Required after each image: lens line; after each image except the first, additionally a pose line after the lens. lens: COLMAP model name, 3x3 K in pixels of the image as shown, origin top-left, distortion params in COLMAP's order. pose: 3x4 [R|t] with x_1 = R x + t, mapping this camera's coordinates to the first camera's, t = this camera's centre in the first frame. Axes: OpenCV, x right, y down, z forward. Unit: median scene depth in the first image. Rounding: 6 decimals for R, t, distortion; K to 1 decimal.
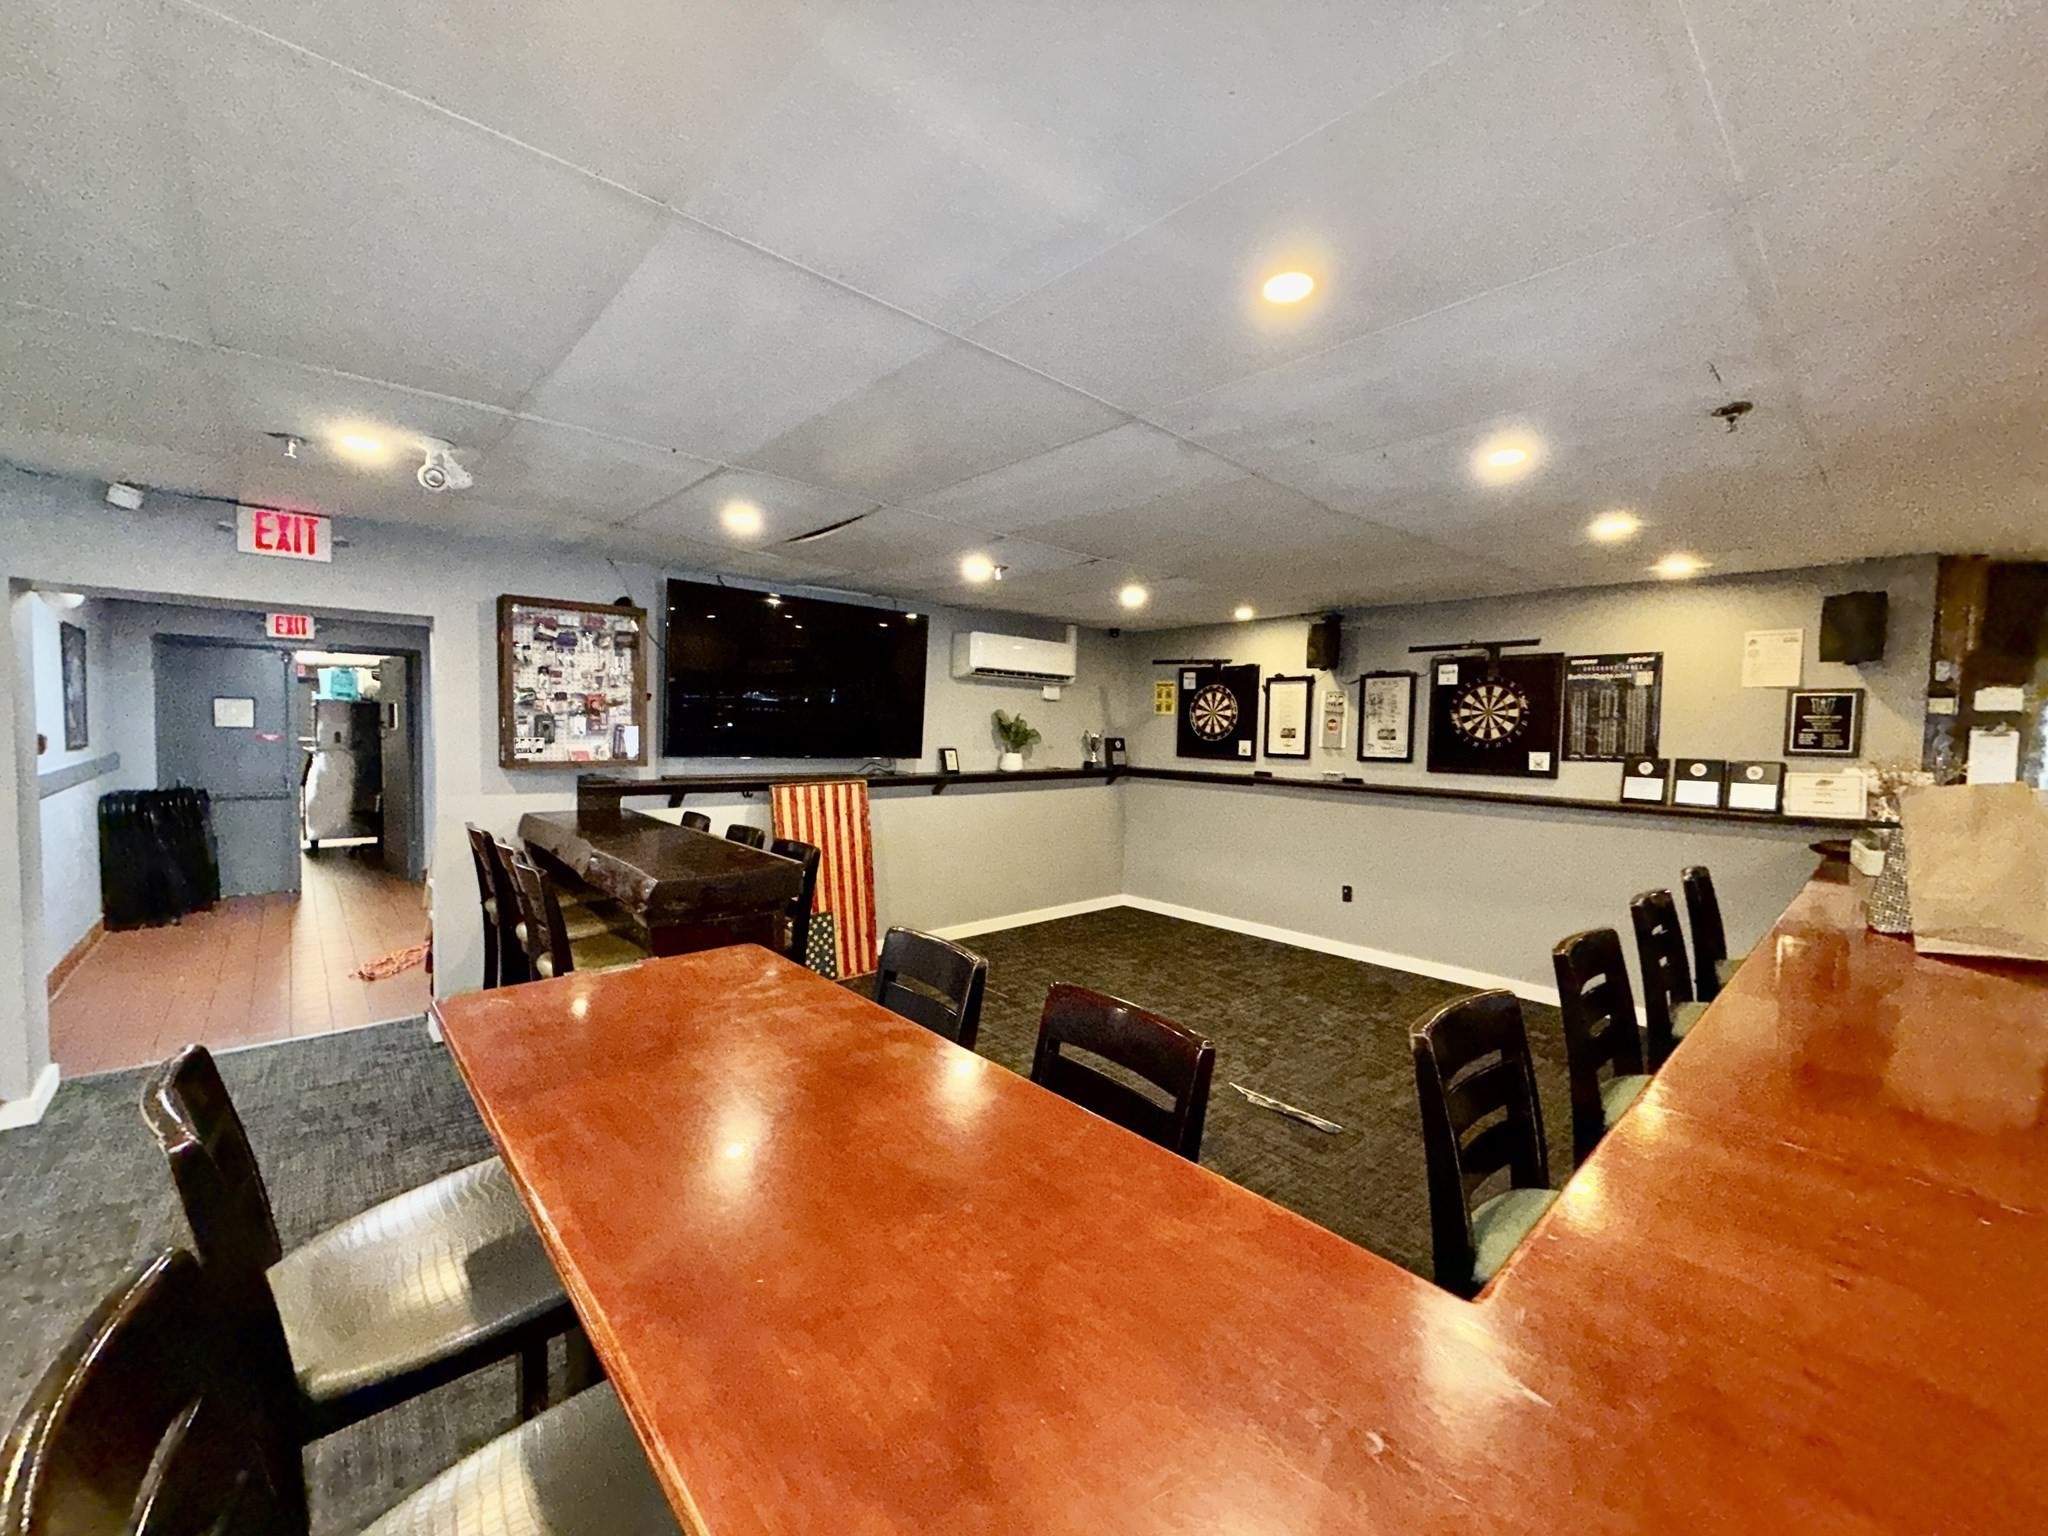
lens RADIAL K [[814.5, 0, 1024.0], [0, 814.5, 768.0], [0, 0, 1]] dist [0.001345, 0.000154]
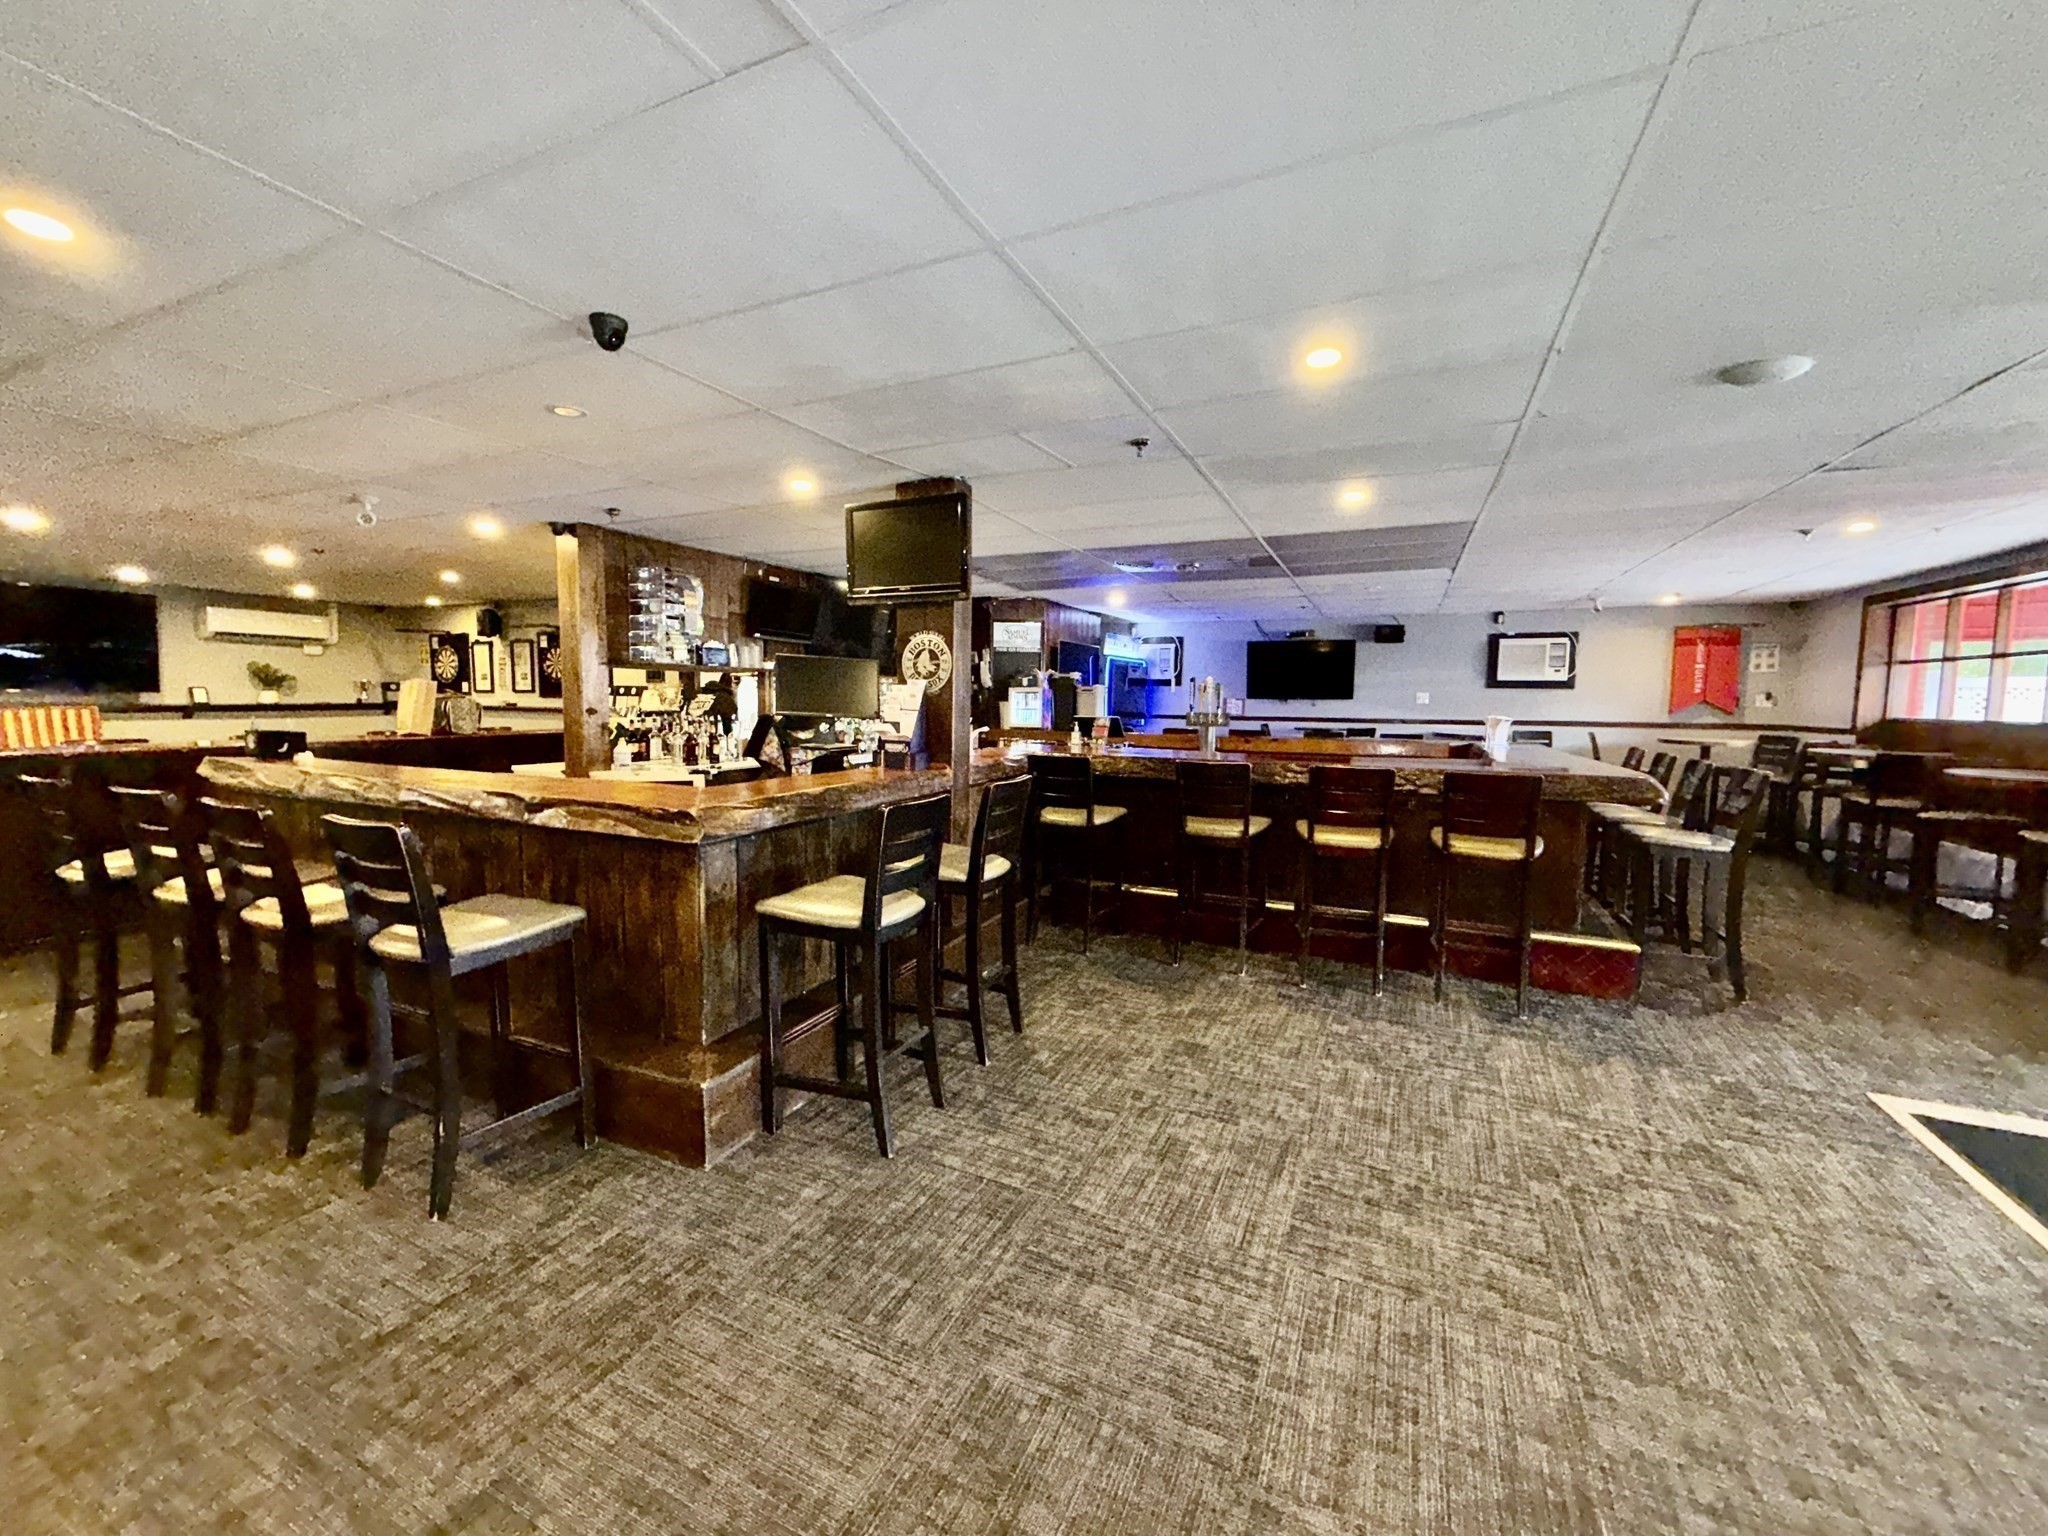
lens RADIAL K [[814.5, 0, 1024.0], [0, 814.5, 768.0], [0, 0, 1]] dist [0.001345, 0.000154]
pose [[0.918852, -0.044806, 0.392050, 0.676407], [0.027109, 0.998353, 0.050562, 0.085040], [-0.393670, -0.035831, 0.918553, -0.906250]]
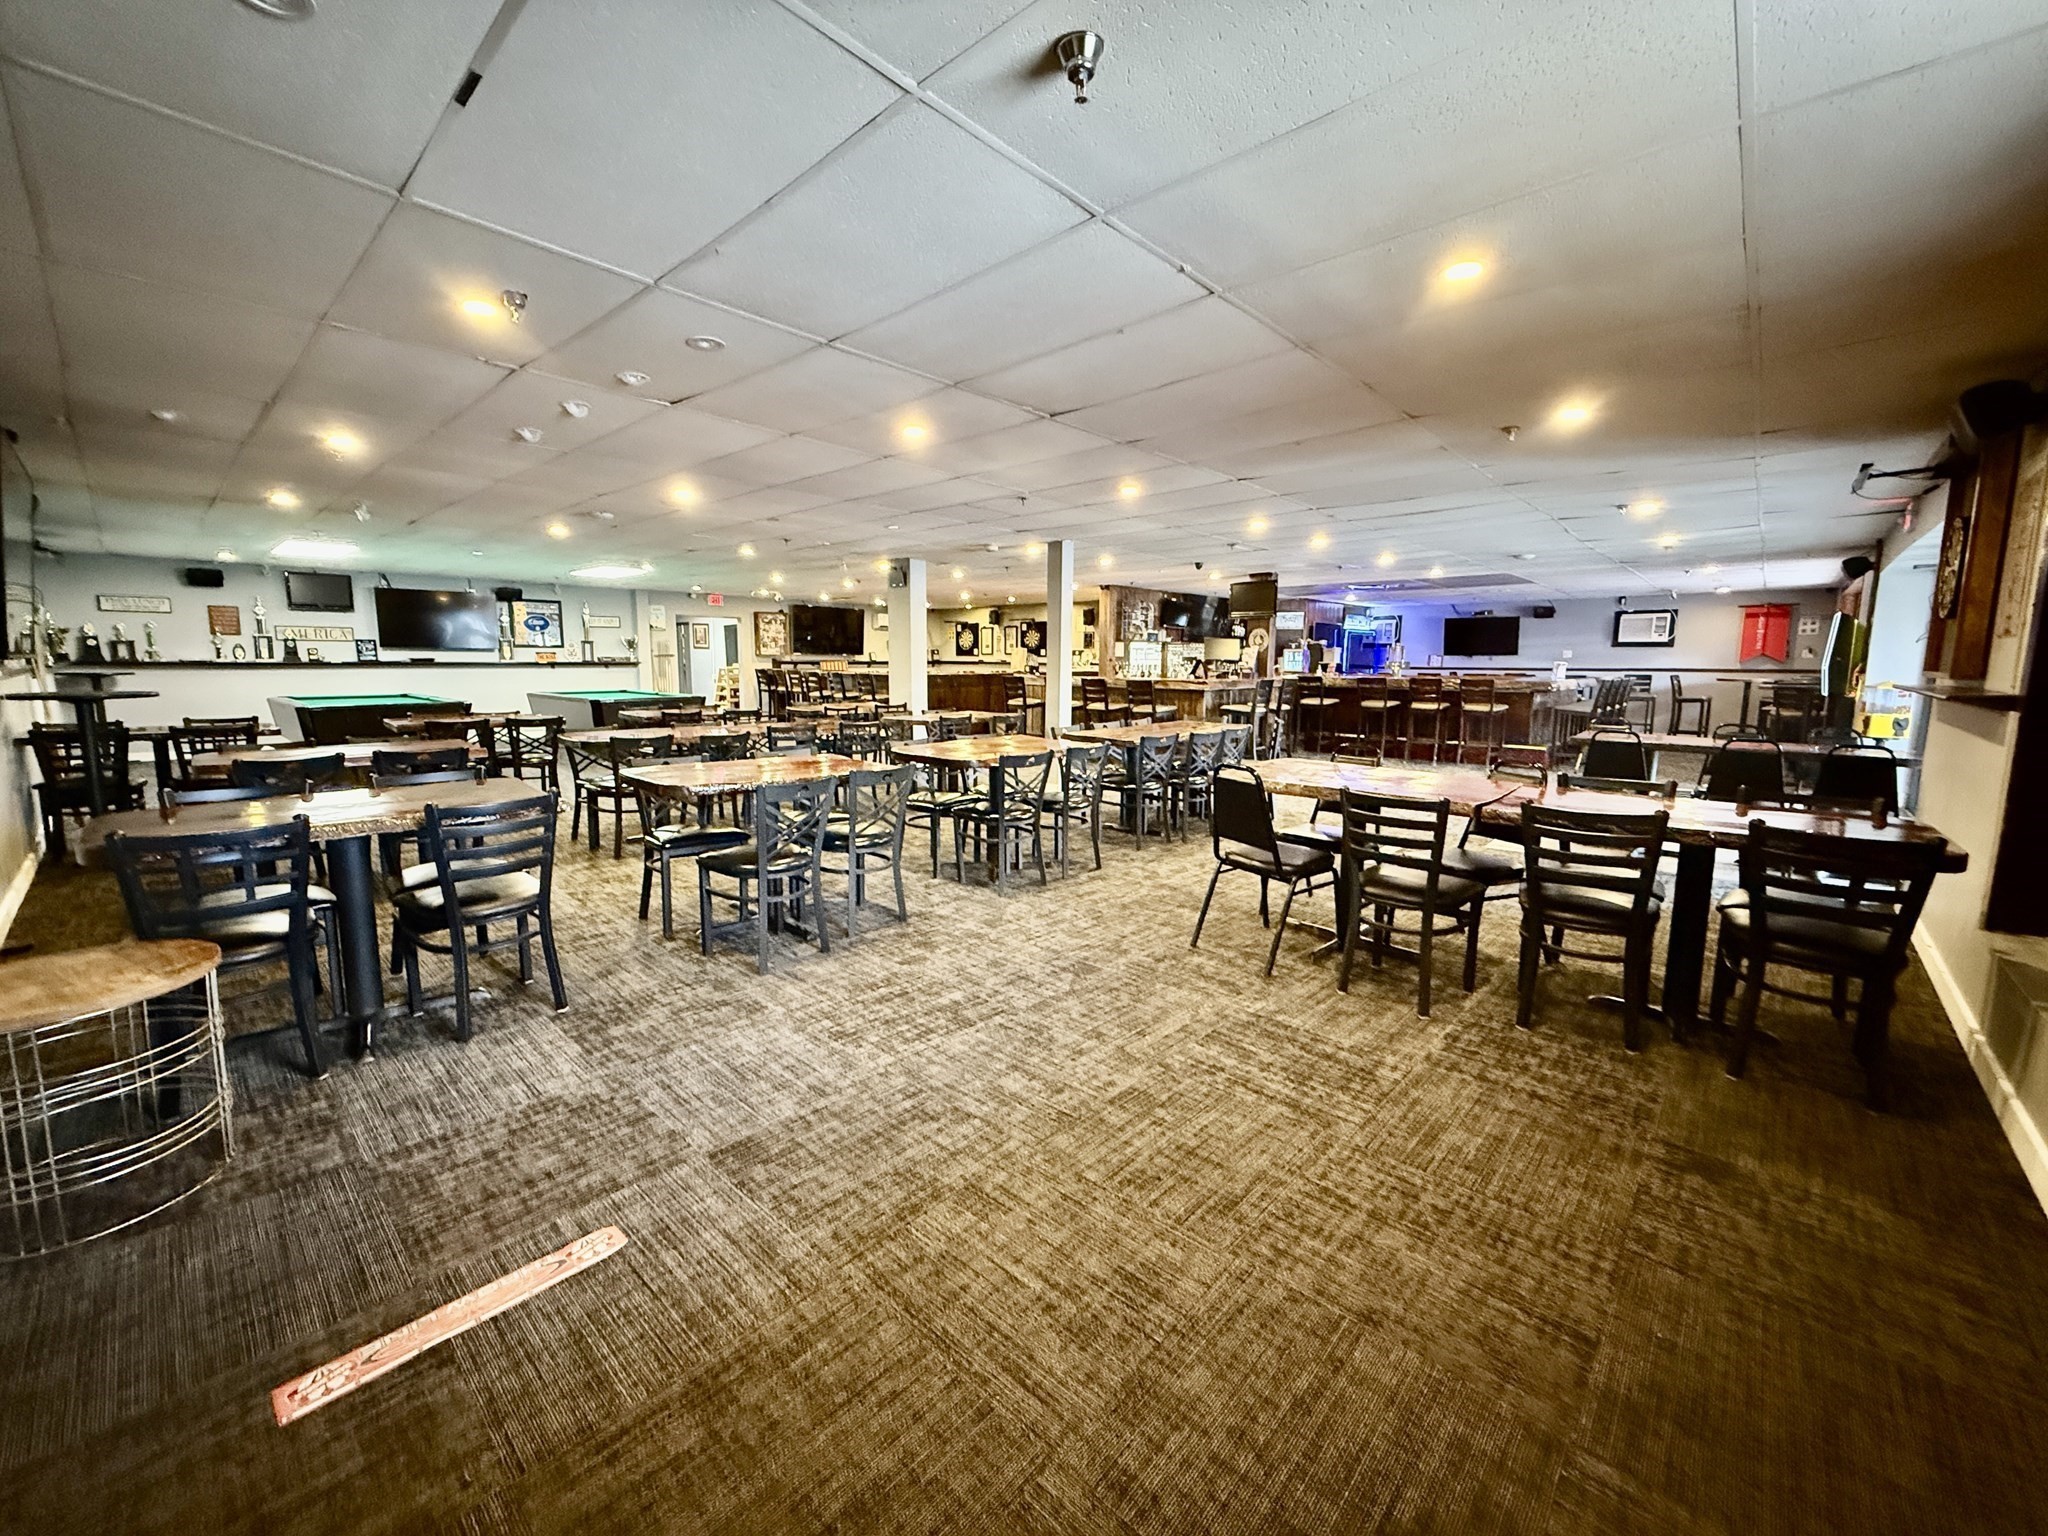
lens RADIAL K [[814.5, 0, 1024.0], [0, 814.5, 768.0], [0, 0, 1]] dist [0.001345, 0.000154]
pose [[0.994993, -0.027491, 0.096094, 0.162873], [0.019126, 0.996033, 0.086907, 0.147140], [-0.098102, -0.084634, 0.991571, -2.037810]]
